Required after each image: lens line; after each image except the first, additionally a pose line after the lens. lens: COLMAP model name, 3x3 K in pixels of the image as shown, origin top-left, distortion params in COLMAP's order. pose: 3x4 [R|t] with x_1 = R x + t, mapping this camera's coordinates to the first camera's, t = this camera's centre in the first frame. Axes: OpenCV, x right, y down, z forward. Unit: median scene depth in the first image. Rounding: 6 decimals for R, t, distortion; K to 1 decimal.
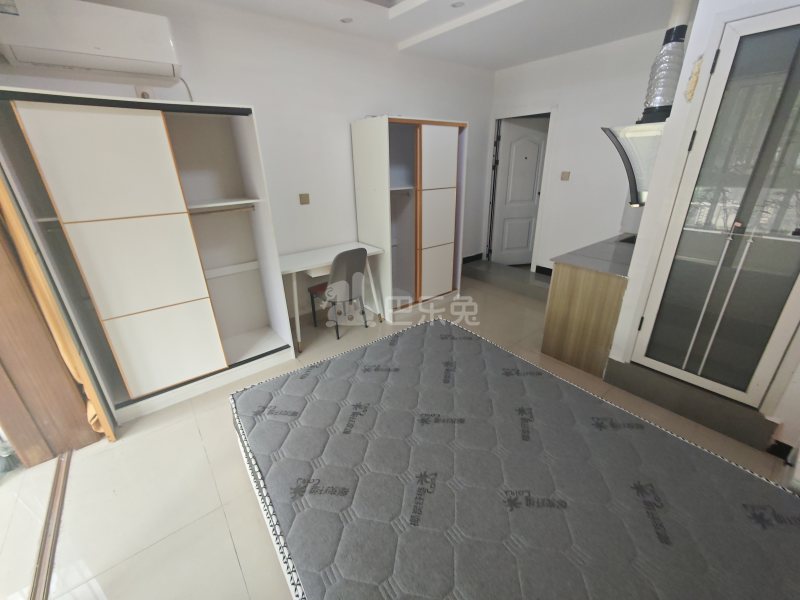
lens RADIAL K [[336.5, 0, 394.9], [0, 336.5, 299.0], [0, 0, 1]] dist [-0.000404, 0.000251]
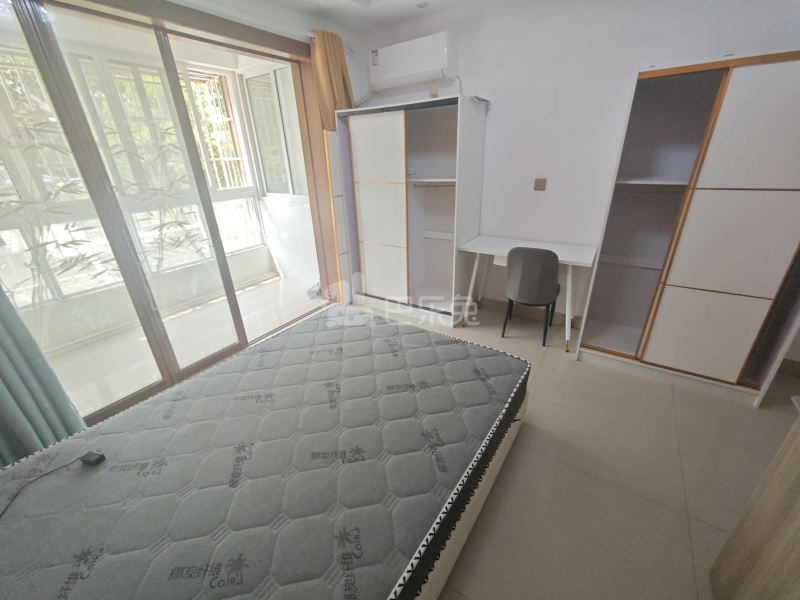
lens RADIAL K [[332.1, 0, 400.0], [0, 332.1, 300.0], [0, 0, 1]] dist [0.001014, 0.000422]
pose [[0.306736, 0.394438, -0.866217, 0.710379], [-0.332537, 0.897147, 0.290768, -0.207954], [0.891814, 0.198860, 0.406353, 0.490657]]
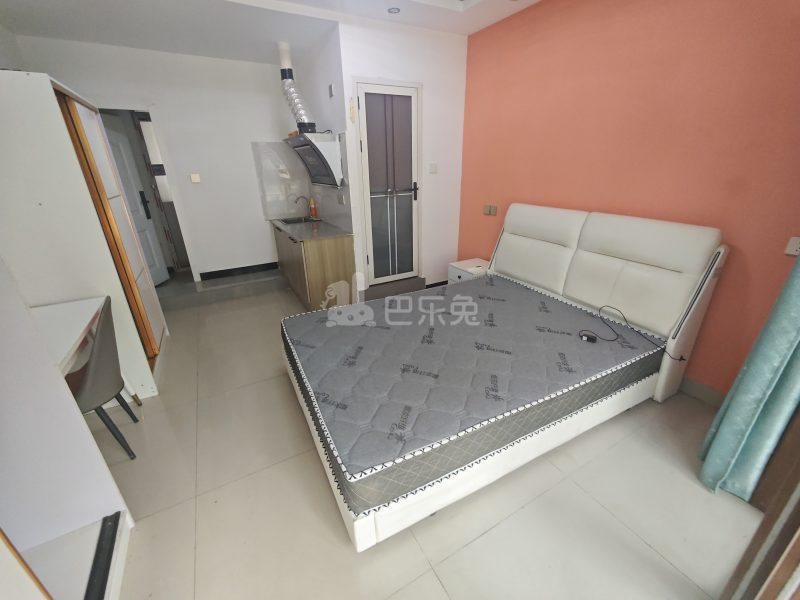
lens RADIAL K [[332.1, 0, 400.0], [0, 332.1, 300.0], [0, 0, 1]] dist [0.001014, 0.000422]
pose [[0.142299, -0.359213, 0.922343, -0.769378], [0.393666, 0.875498, 0.280234, -0.143282], [-0.908173, 0.323218, 0.265992, 0.491146]]
